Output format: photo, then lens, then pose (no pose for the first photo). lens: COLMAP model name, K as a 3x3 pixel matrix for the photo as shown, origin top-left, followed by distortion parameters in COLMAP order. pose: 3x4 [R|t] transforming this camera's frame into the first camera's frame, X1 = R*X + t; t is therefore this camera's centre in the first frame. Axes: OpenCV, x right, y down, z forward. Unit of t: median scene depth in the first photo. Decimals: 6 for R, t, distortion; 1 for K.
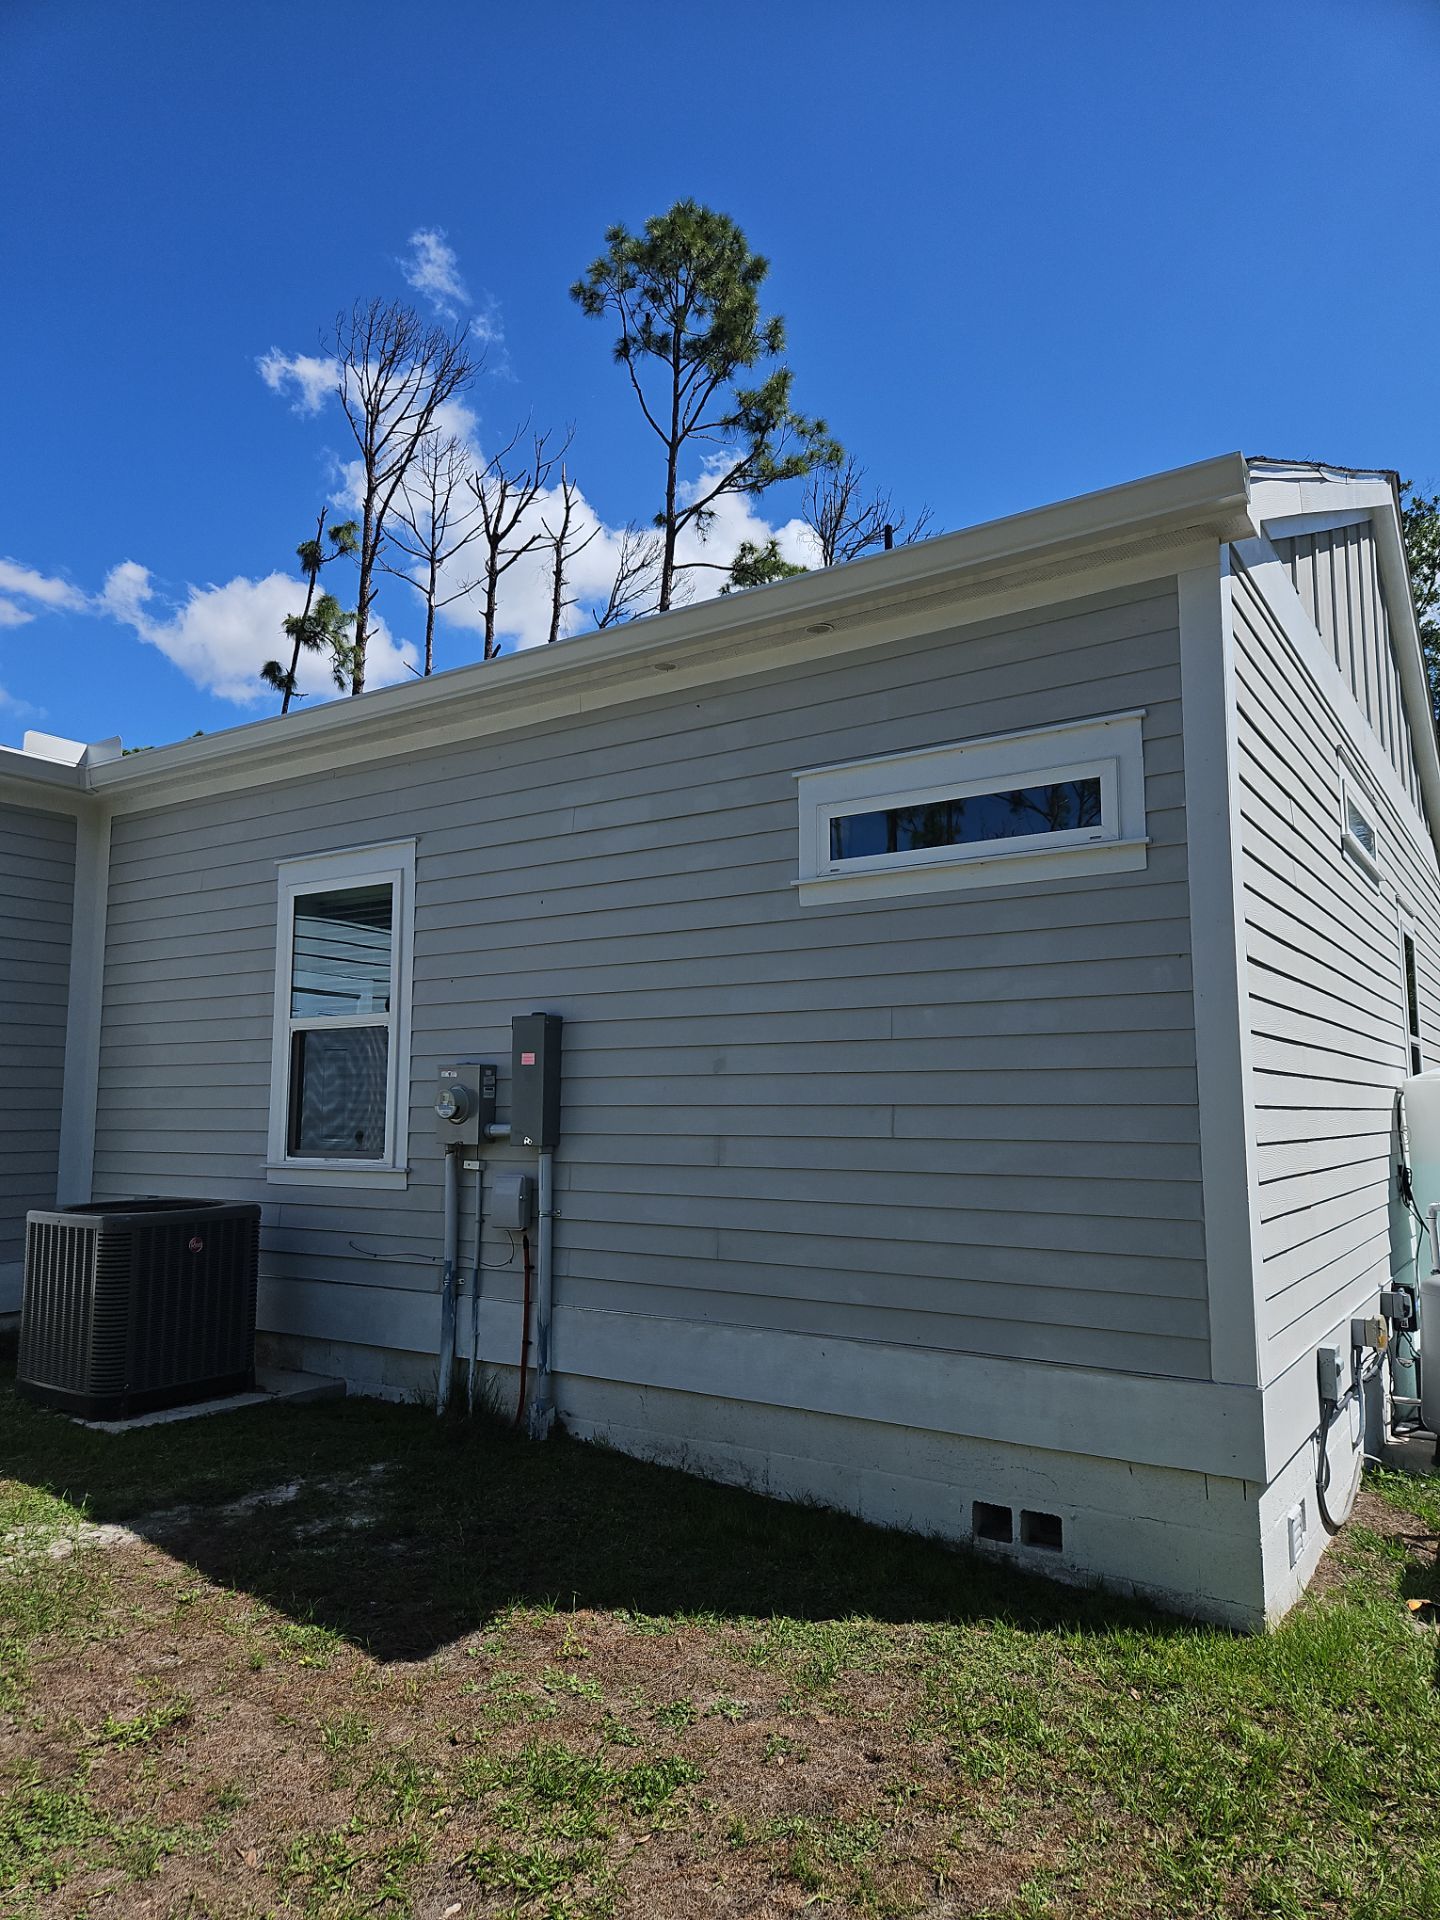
lens RADIAL K [[1262.3, 0, 669.5], [0, 1262.3, 974.7], [0, 0, 1]] dist [0.072825, -0.068443]
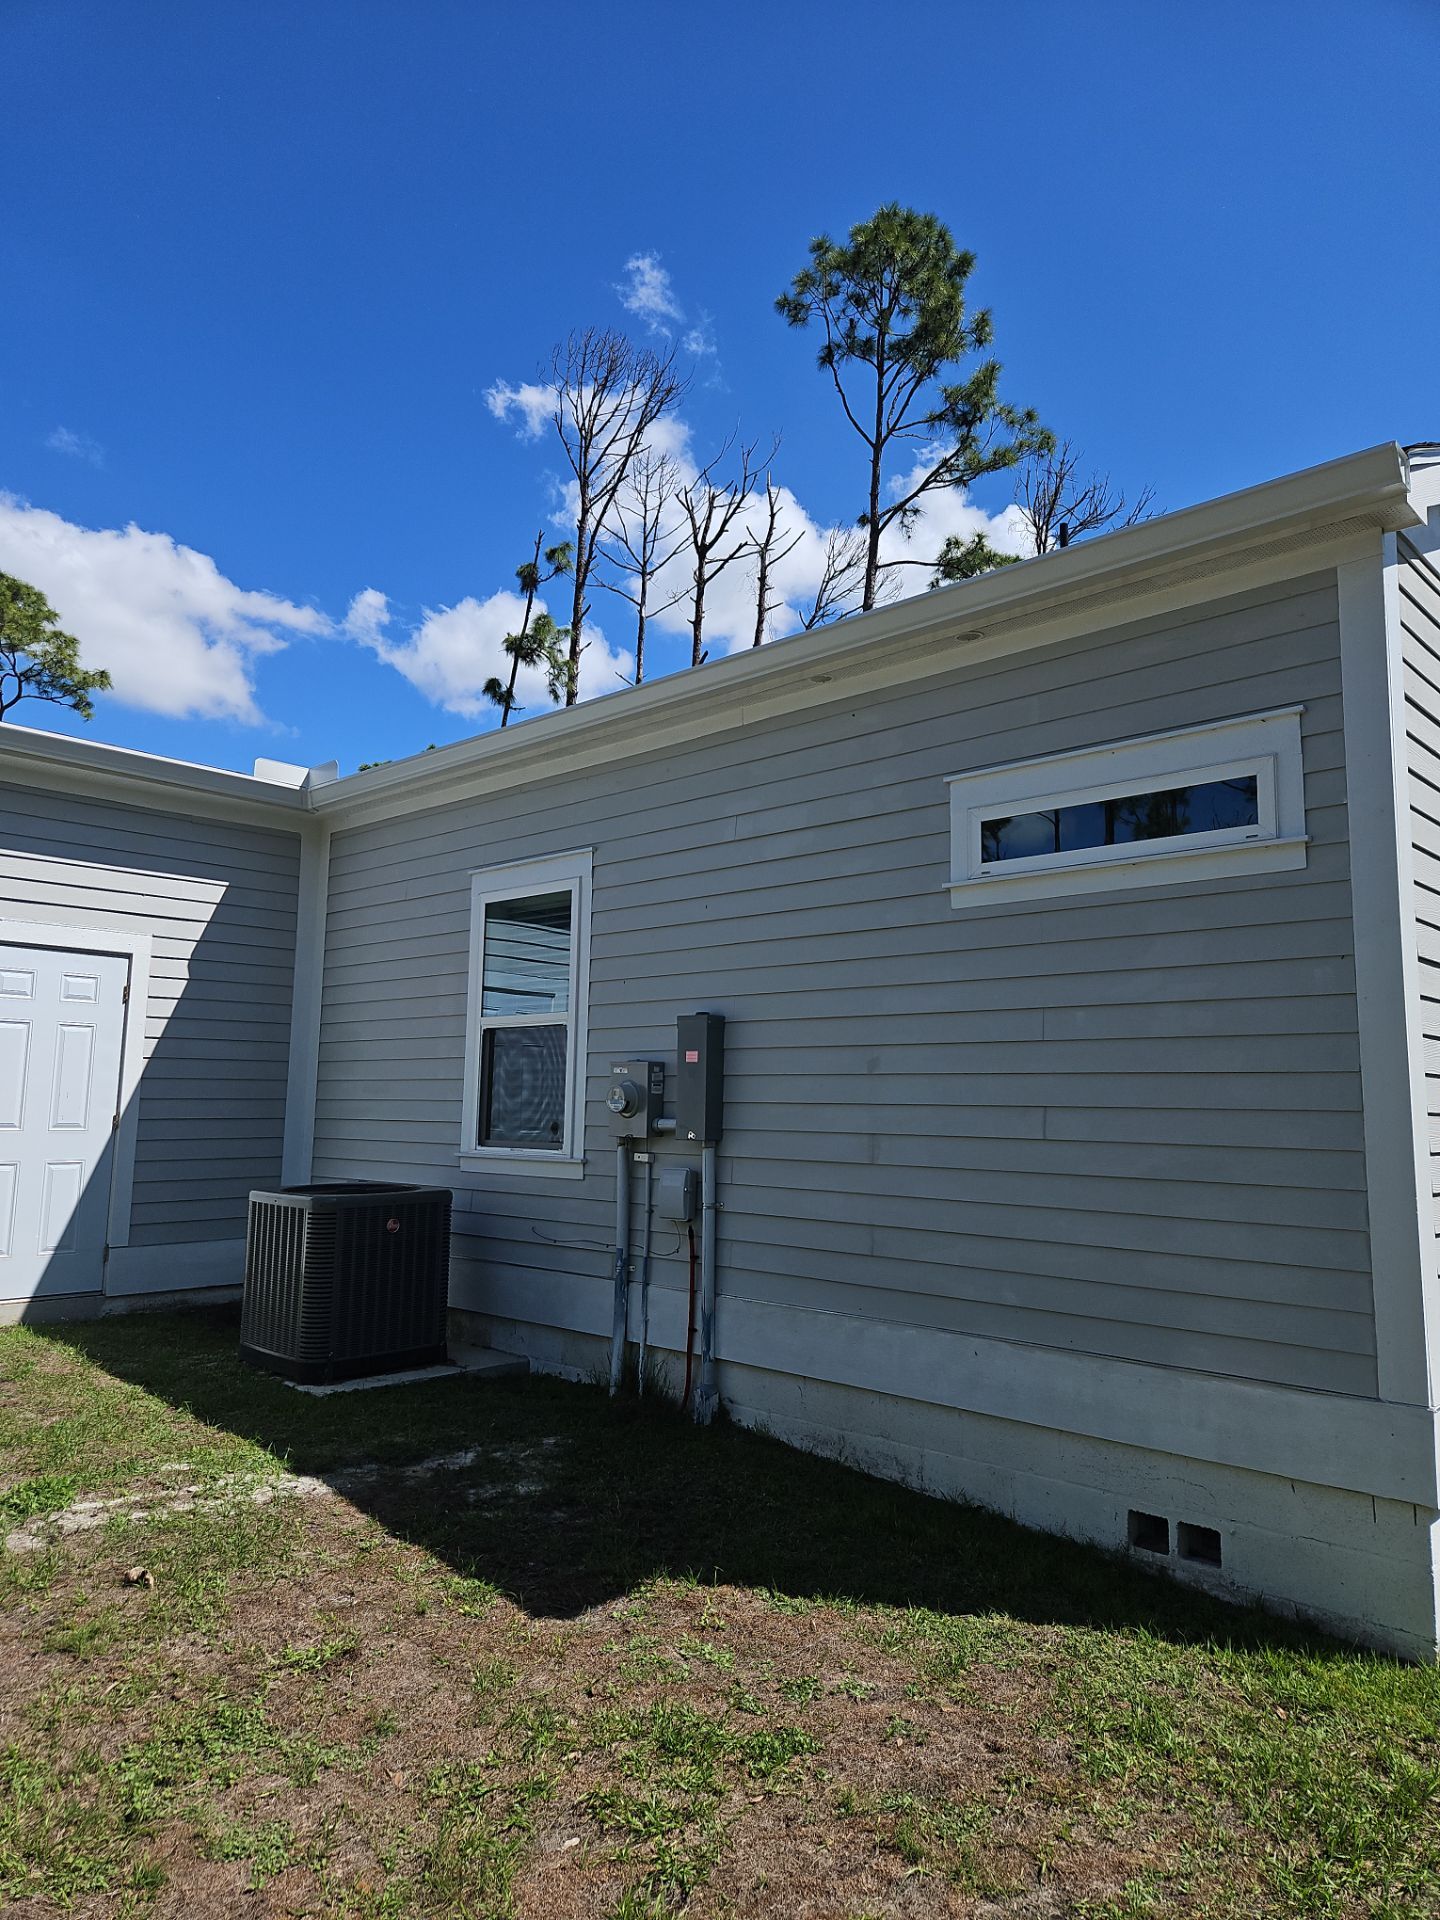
lens RADIAL K [[1257.1, 0, 678.9], [0, 1257.1, 943.9], [0, 0, 1]] dist [0.076304, -0.060982]
pose [[0.987228, -0.006650, -0.159176, 0.037348], [0.002935, 0.999718, -0.023563, -0.001932], [0.159288, 0.022795, 0.986969, -0.027469]]
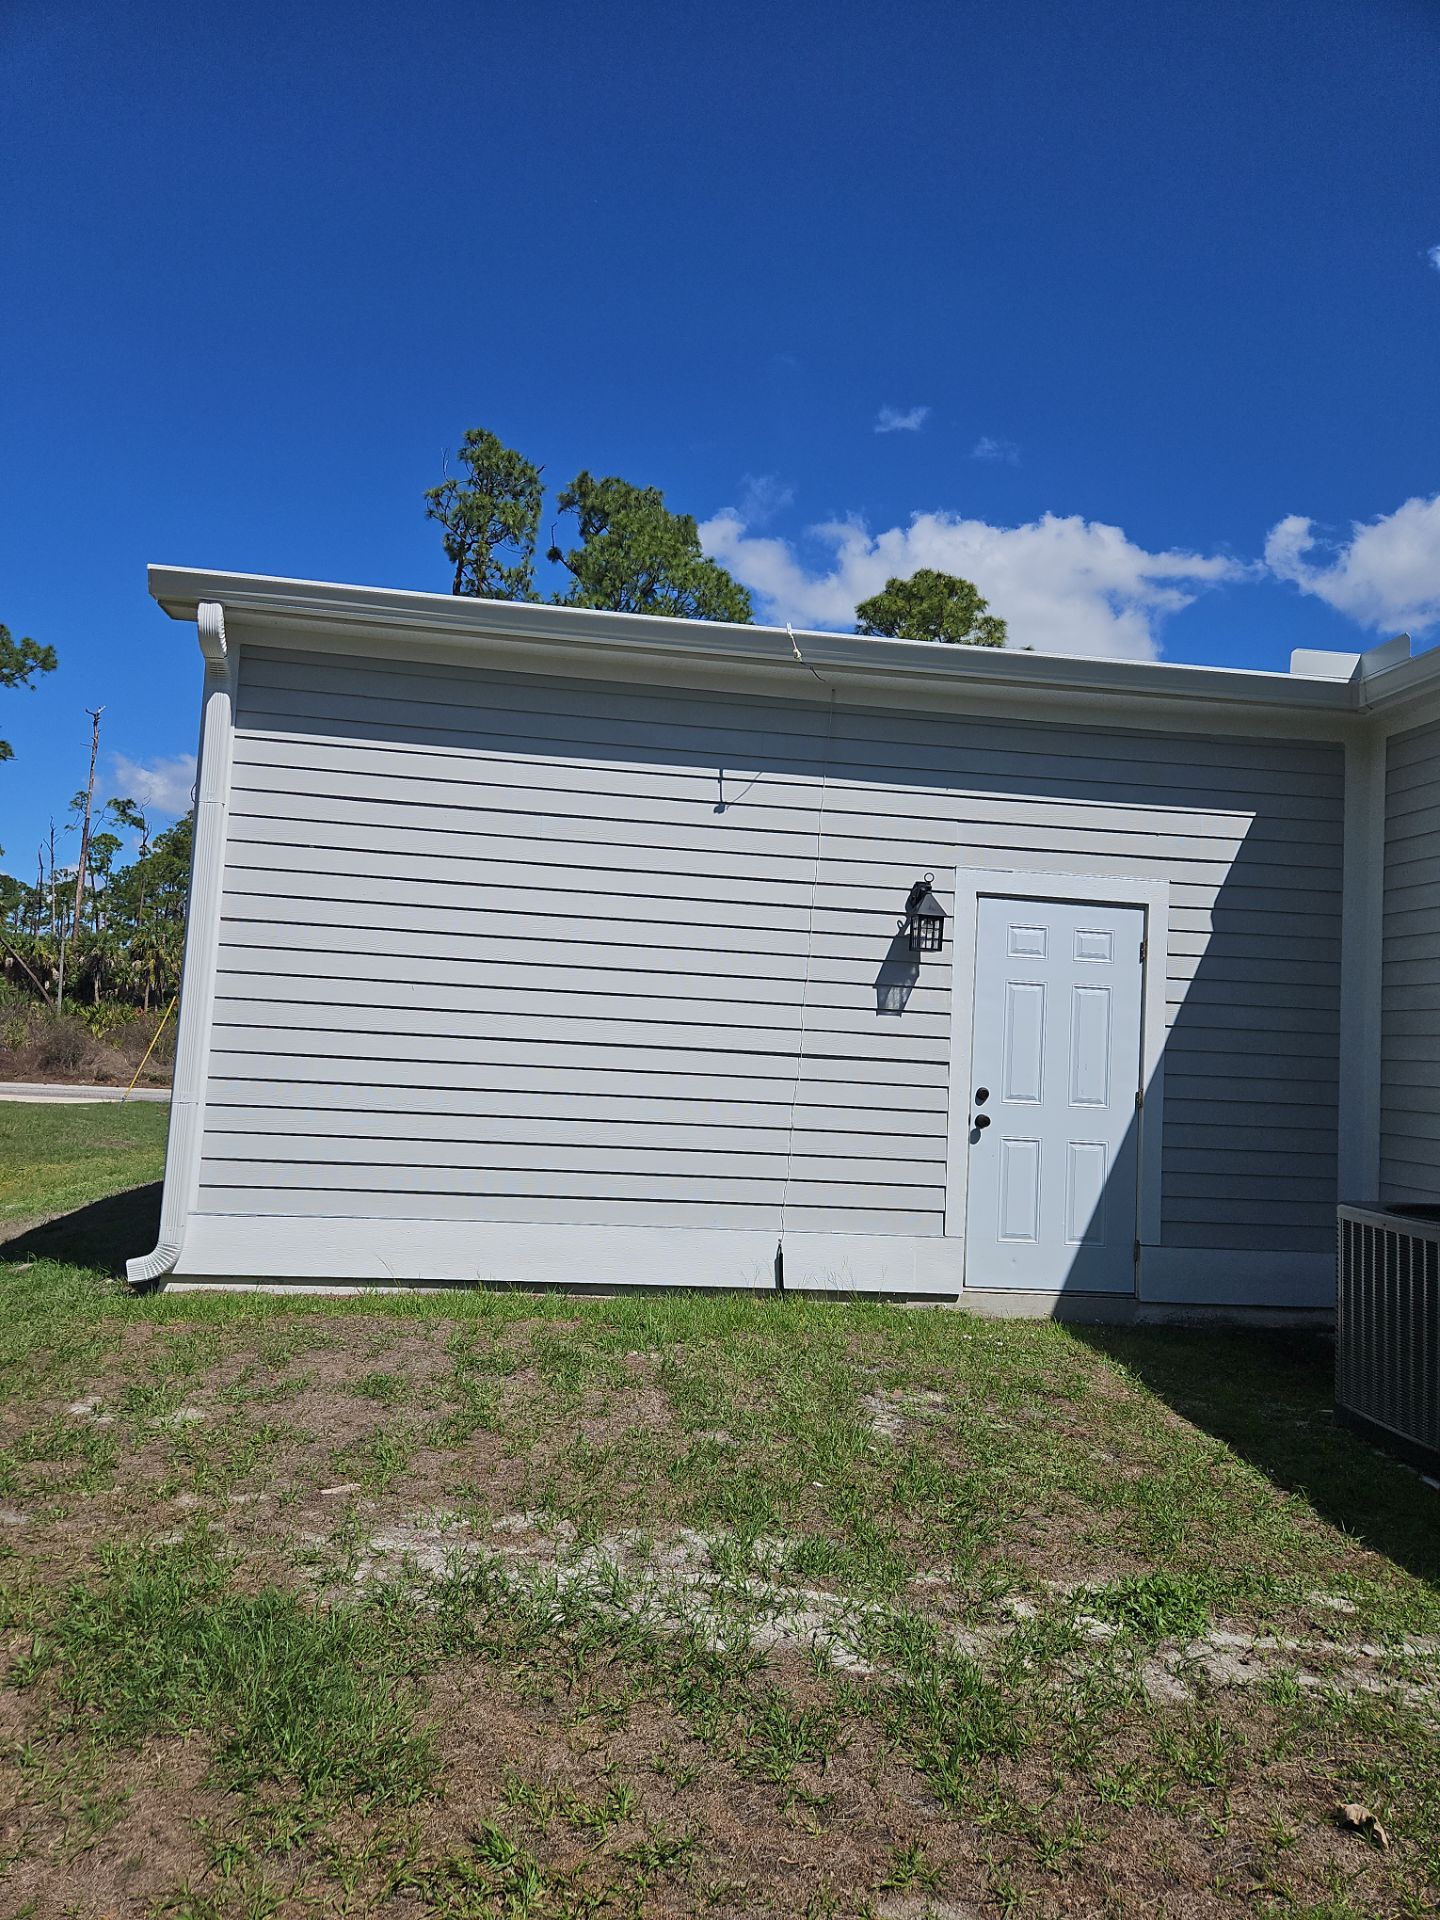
lens RADIAL K [[1270.8, 0, 701.8], [0, 1270.8, 954.9], [0, 0, 1]] dist [0.081885, -0.078146]
pose [[0.670375, -0.018483, -0.741793, -0.135069], [0.029392, 0.999567, 0.001655, 0.005712], [0.741441, -0.022912, 0.670627, 0.112281]]
